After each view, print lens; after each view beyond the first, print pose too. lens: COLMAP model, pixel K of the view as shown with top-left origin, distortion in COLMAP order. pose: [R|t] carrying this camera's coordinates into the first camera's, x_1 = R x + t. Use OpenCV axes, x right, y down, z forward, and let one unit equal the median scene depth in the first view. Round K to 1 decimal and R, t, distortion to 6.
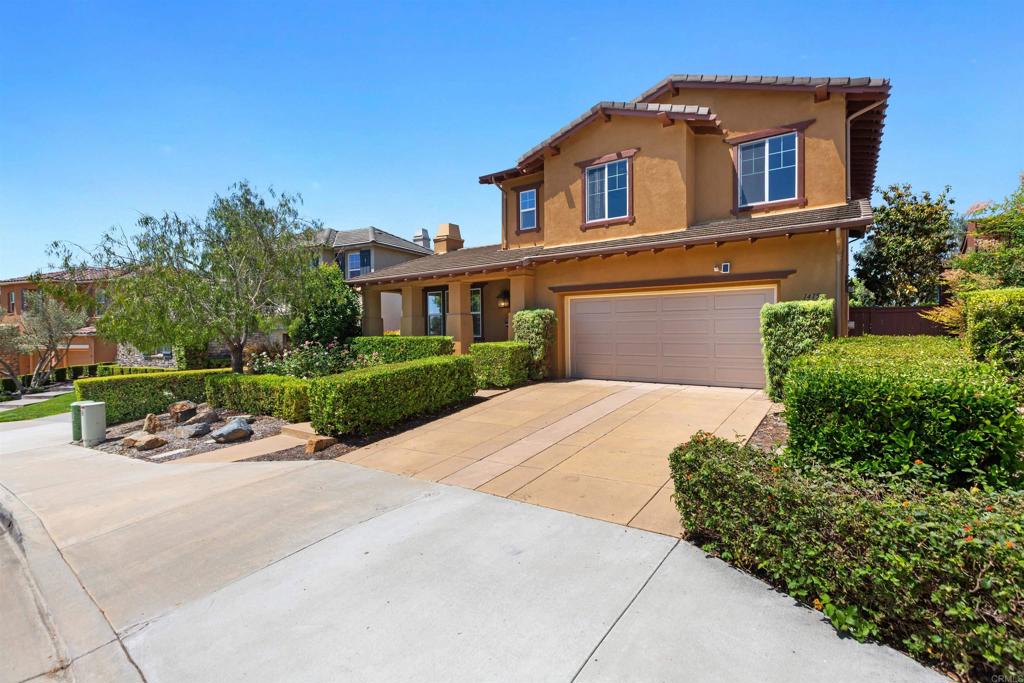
lens RADIAL K [[458.9, 0, 512.0], [0, 458.9, 341.5], [0, 0, 1]] dist [0.001662, 0.000252]
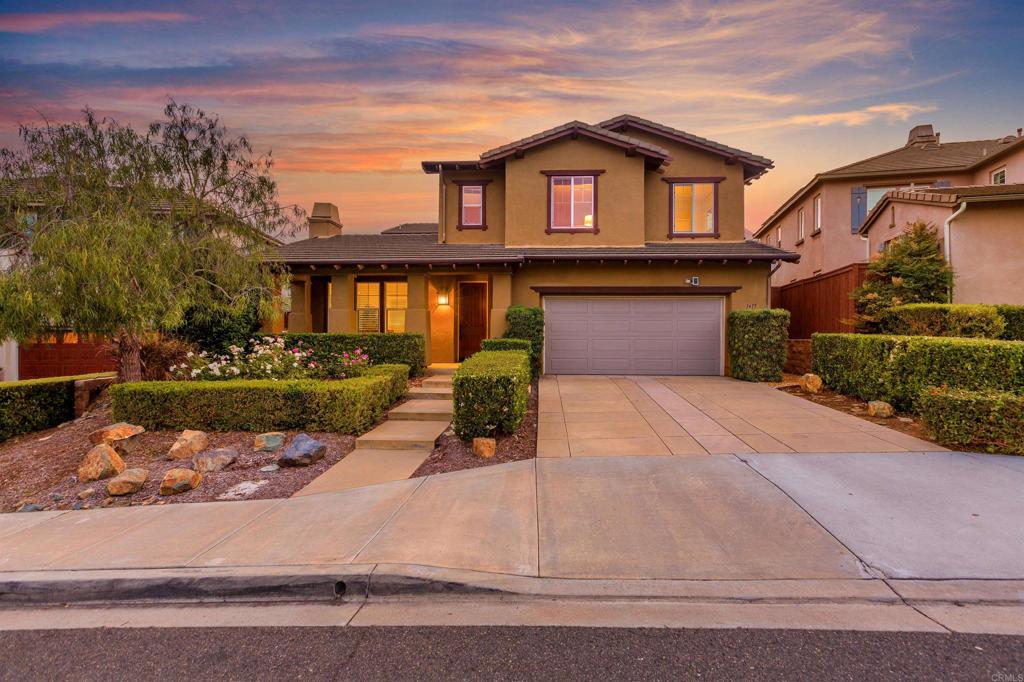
lens RADIAL K [[479.0, 0, 512.7], [0, 479.0, 338.6], [0, 0, 1]] dist [-0.001143, -0.000140]
pose [[0.850409, 0.010606, 0.526015, -0.575374], [-0.000220, 0.999804, -0.019803, 0.023017], [-0.526122, 0.016725, 0.850245, 0.123442]]
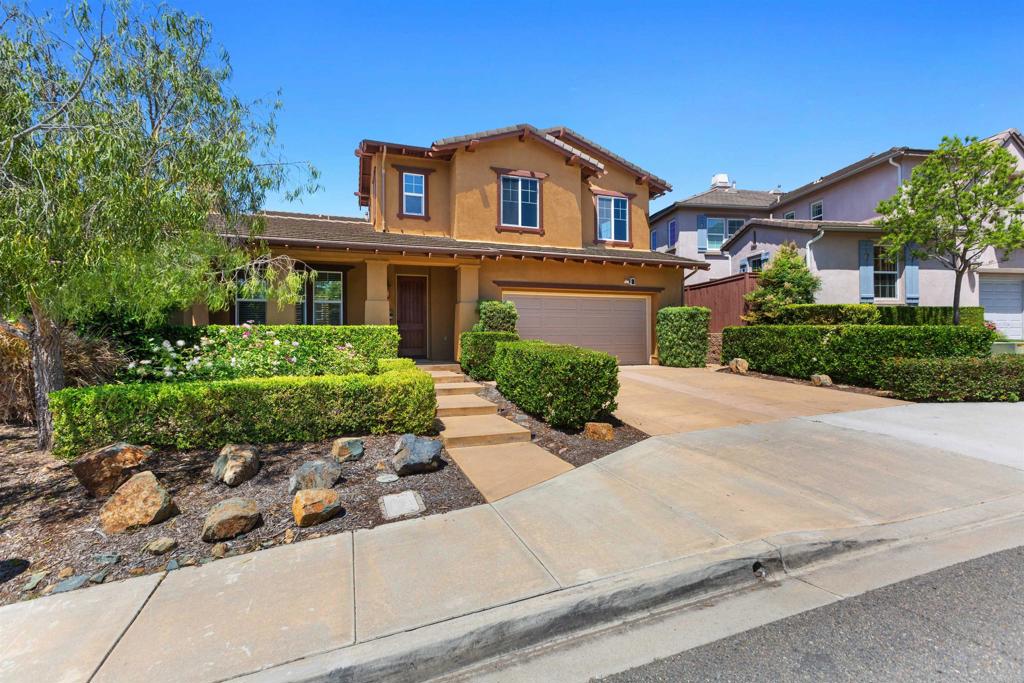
lens RADIAL K [[462.6, 0, 510.0], [0, 462.6, 340.4], [0, 0, 1]] dist [0.007443, 0.000079]
pose [[0.578817, 0.009912, 0.815397, -0.826466], [0.018067, 0.999525, -0.024975, 0.047802], [-0.815257, 0.029188, 0.578363, 0.415978]]
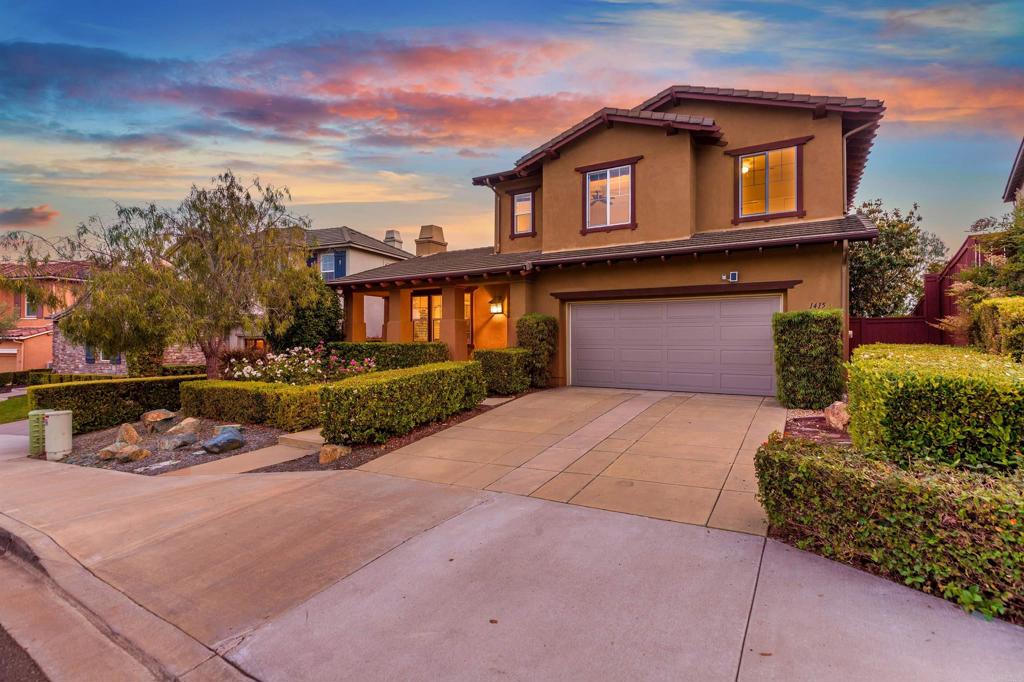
lens RADIAL K [[479.0, 0, 512.7], [0, 479.0, 338.6], [0, 0, 1]] dist [-0.001143, -0.000140]
pose [[0.996761, 0.010726, 0.079702, -0.089013], [-0.008751, 0.999647, -0.025080, 0.006610], [-0.079943, 0.024301, 0.996503, -0.007560]]
